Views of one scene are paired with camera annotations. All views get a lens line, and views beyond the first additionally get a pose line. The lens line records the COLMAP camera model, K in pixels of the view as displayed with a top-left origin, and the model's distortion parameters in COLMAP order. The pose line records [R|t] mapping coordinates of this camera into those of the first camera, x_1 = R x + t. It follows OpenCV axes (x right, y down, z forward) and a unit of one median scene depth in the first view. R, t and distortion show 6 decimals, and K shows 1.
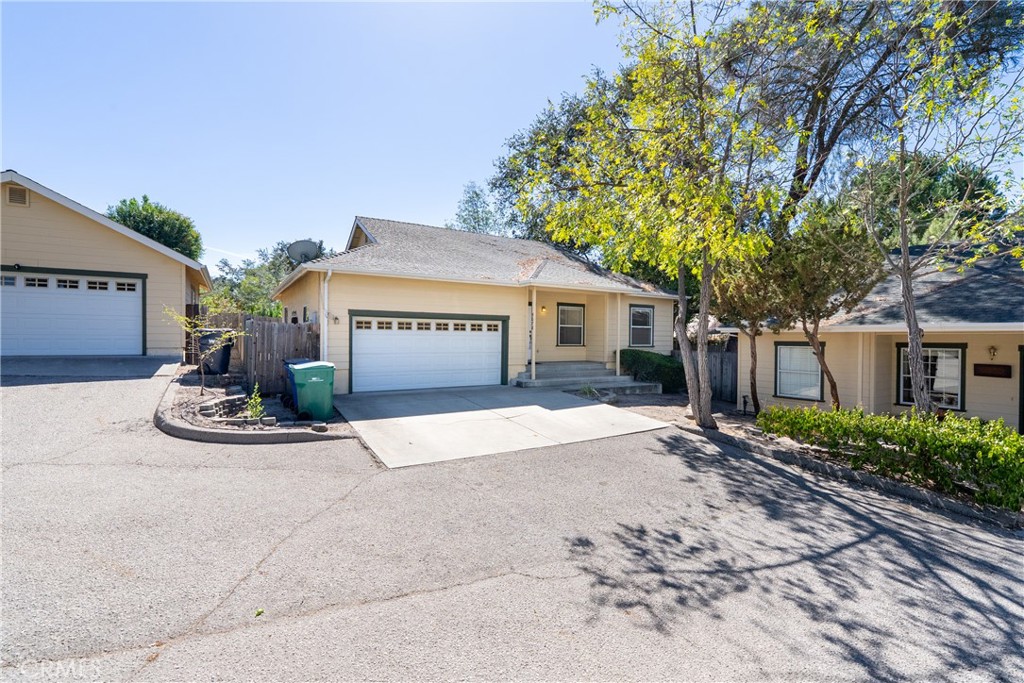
lens RADIAL K [[460.8, 0, 512.0], [0, 460.8, 341.5], [0, 0, 1]] dist [-0.007429, 0.000861]
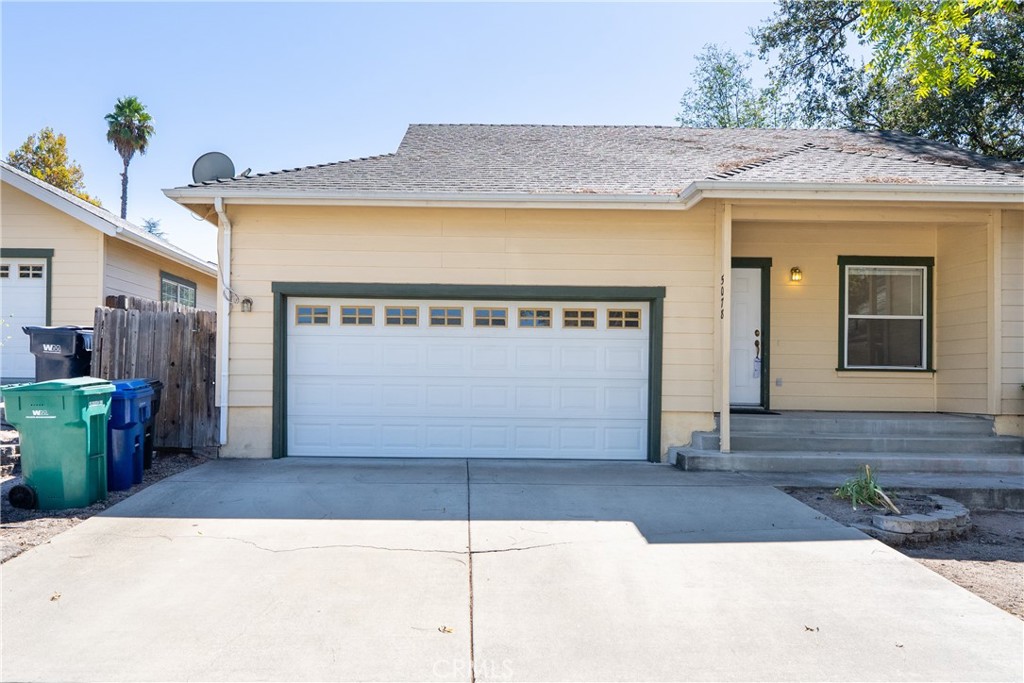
lens RADIAL K [[742.7, 0, 463.5], [0, 742.7, 372.5], [0, 0, 1]] dist [-0.008046, 0.001065]
pose [[0.850926, -0.004515, -0.525266, 0.214474], [-0.008668, 0.999706, -0.022635, 0.039412], [0.525214, 0.023814, 0.850637, 0.436161]]
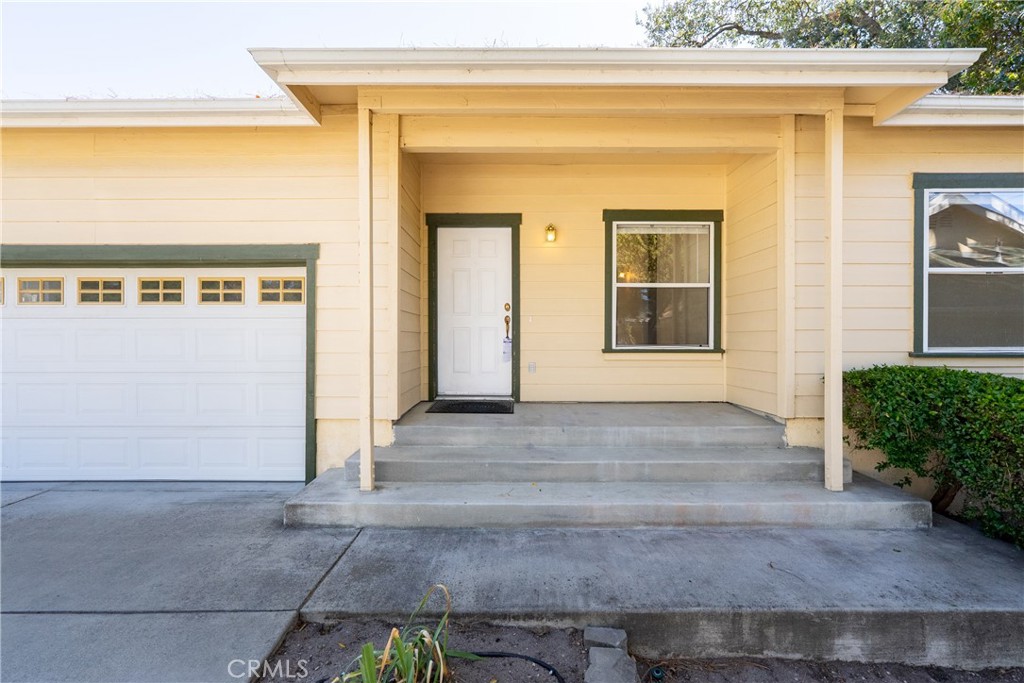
lens RADIAL K [[460.8, 0, 512.0], [0, 460.8, 341.5], [0, 0, 1]] dist [-0.007429, 0.000861]
pose [[0.850771, -0.005061, -0.525512, 0.285227], [0.003996, 0.999987, -0.003161, 0.005512], [0.525521, 0.000590, 0.850781, 0.973925]]
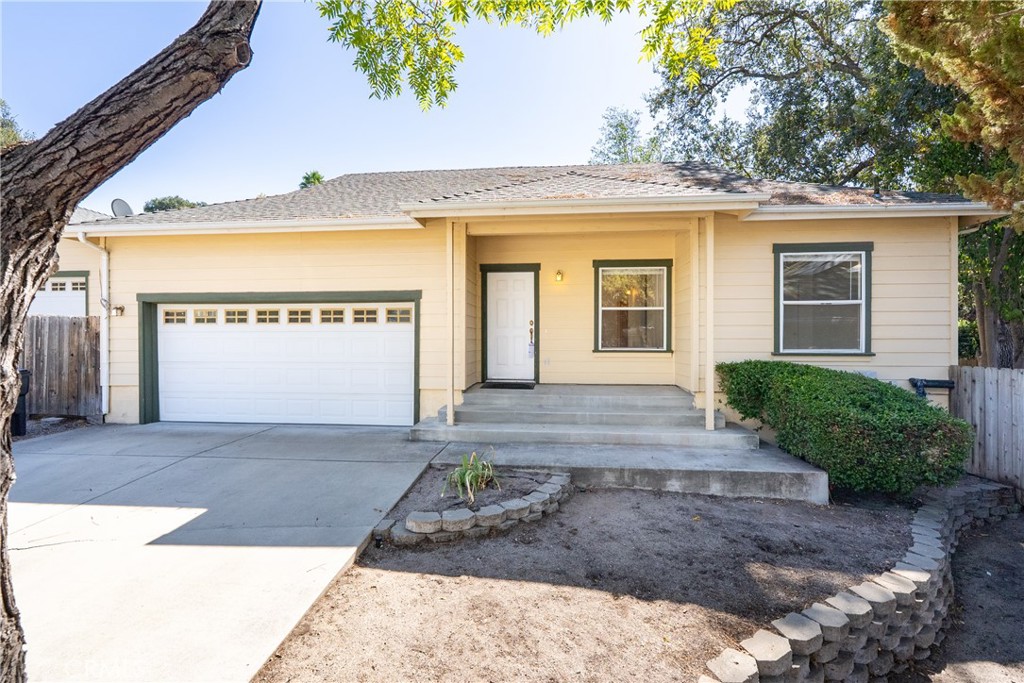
lens RADIAL K [[460.8, 0, 512.0], [0, 460.8, 341.5], [0, 0, 1]] dist [-0.007429, 0.000861]
pose [[0.794760, -0.005512, -0.606899, 0.441608], [0.002458, 0.999980, -0.005864, 0.002924], [0.606919, 0.003169, 0.794758, 0.785374]]
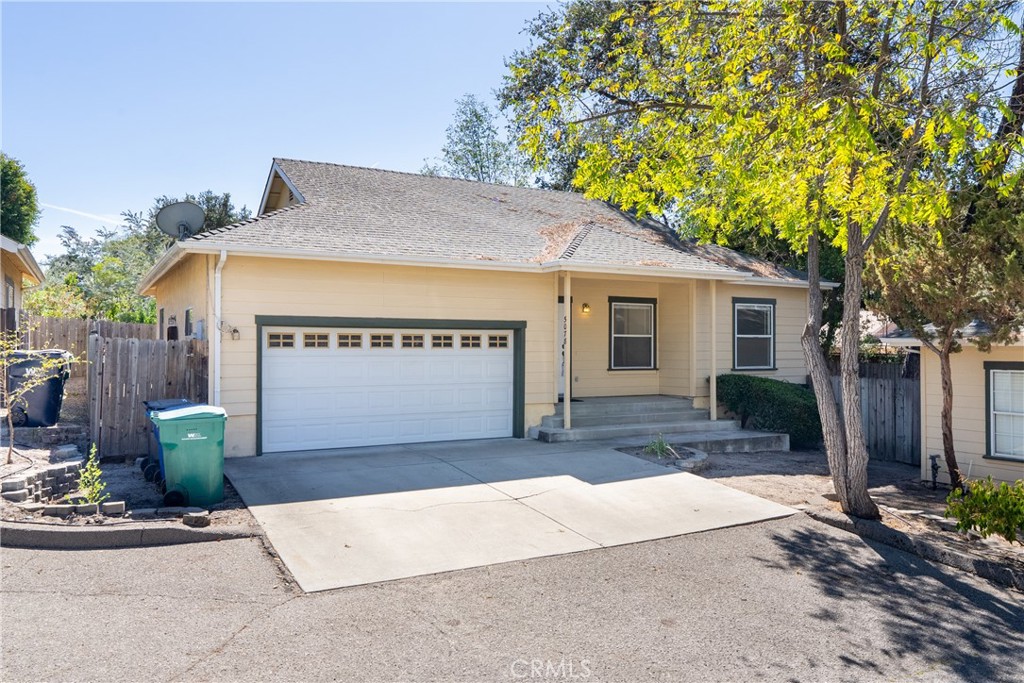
lens RADIAL K [[769.7, 0, 512.0], [0, 769.7, 341.5], [0, 0, 1]] dist [0.003342, -0.002802]
pose [[0.998962, -0.009103, -0.044642, 0.024175], [0.008326, 0.999811, -0.017560, -0.014458], [0.044793, 0.017170, 0.998849, 0.008862]]
